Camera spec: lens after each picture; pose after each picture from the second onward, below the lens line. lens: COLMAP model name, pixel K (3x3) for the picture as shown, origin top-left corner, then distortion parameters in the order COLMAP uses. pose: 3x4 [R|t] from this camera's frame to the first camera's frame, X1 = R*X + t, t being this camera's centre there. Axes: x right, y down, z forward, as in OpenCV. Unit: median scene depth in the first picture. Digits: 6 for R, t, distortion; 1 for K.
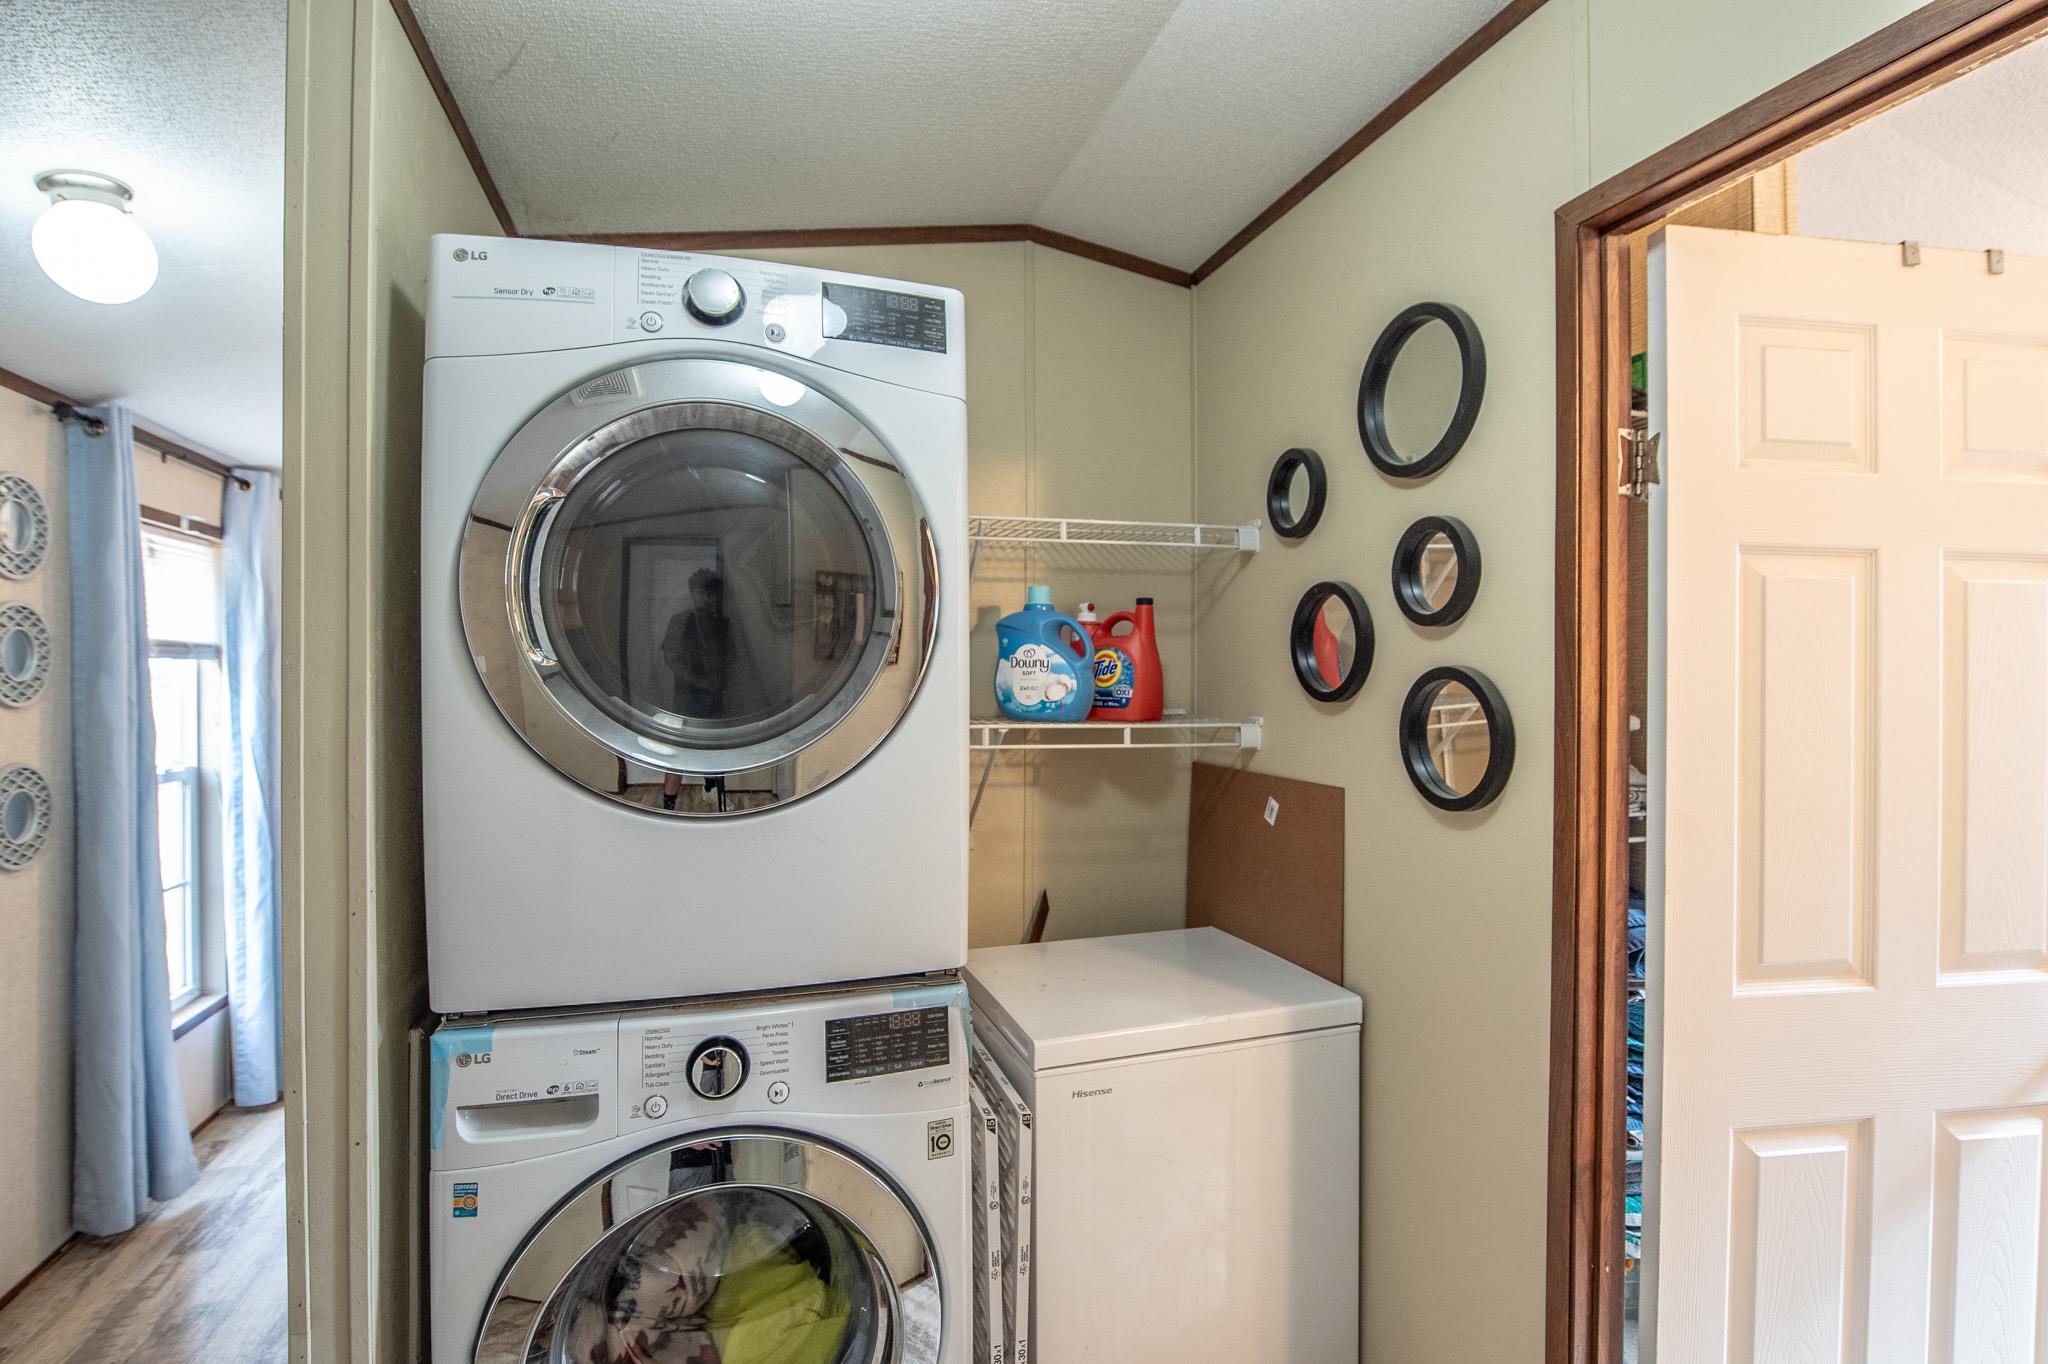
lens RADIAL K [[978.5, 0, 1028.5], [0, 978.5, 683.0], [0, 0, 1]] dist [-0.013113, -0.004031]
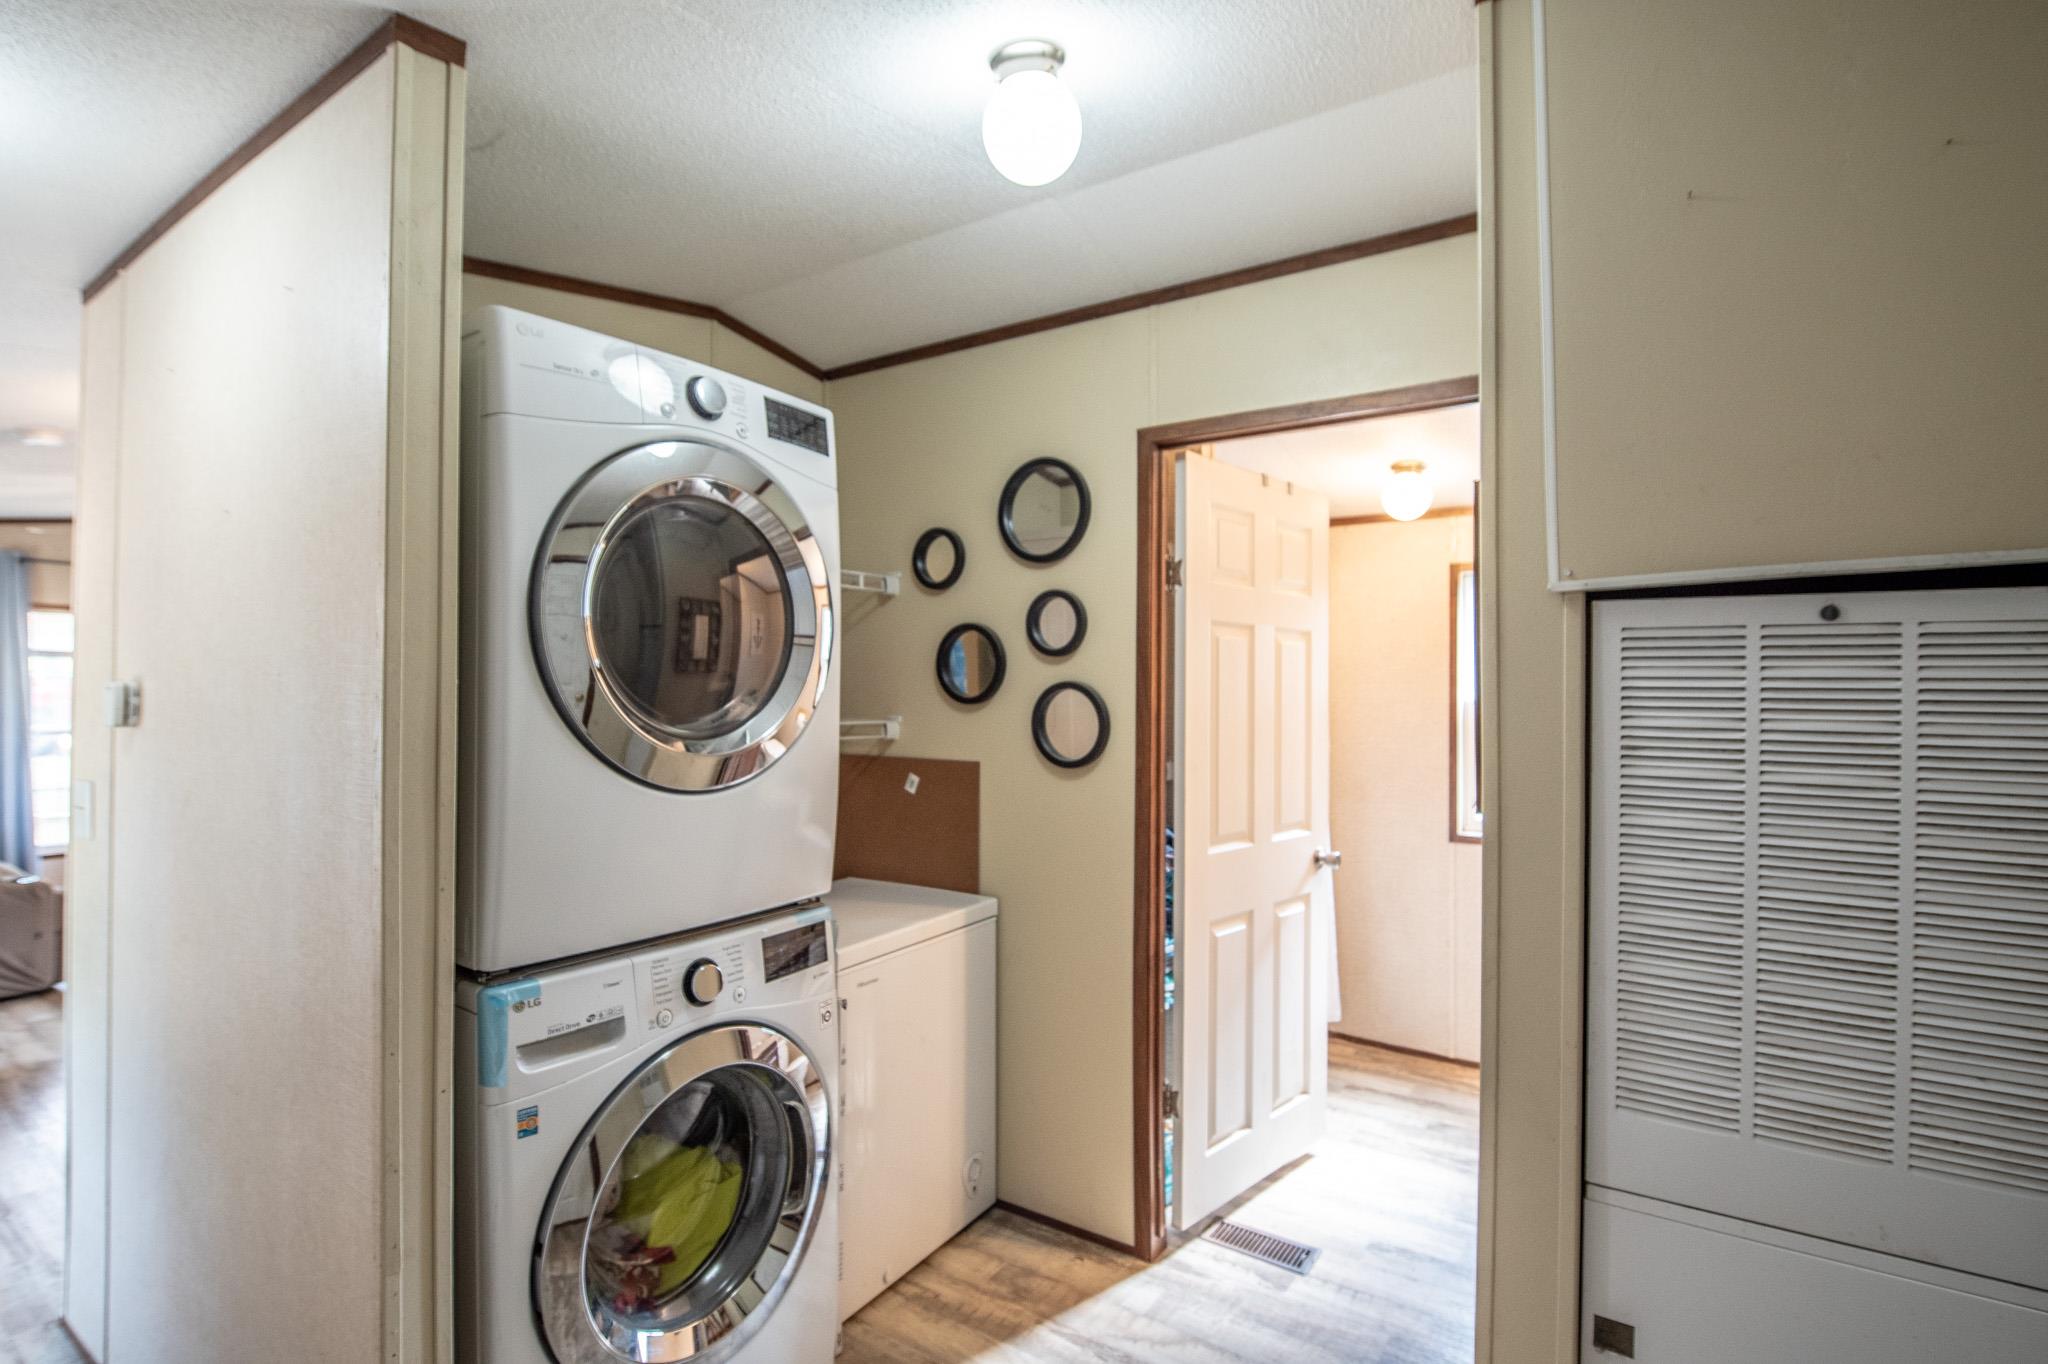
lens RADIAL K [[978.5, 0, 1028.5], [0, 978.5, 683.0], [0, 0, 1]] dist [-0.013113, -0.004031]
pose [[0.776684, 0.008974, 0.629826, -0.762147], [-0.002521, 0.999935, -0.011138, 0.004912], [-0.629885, 0.007063, 0.776656, -0.282863]]
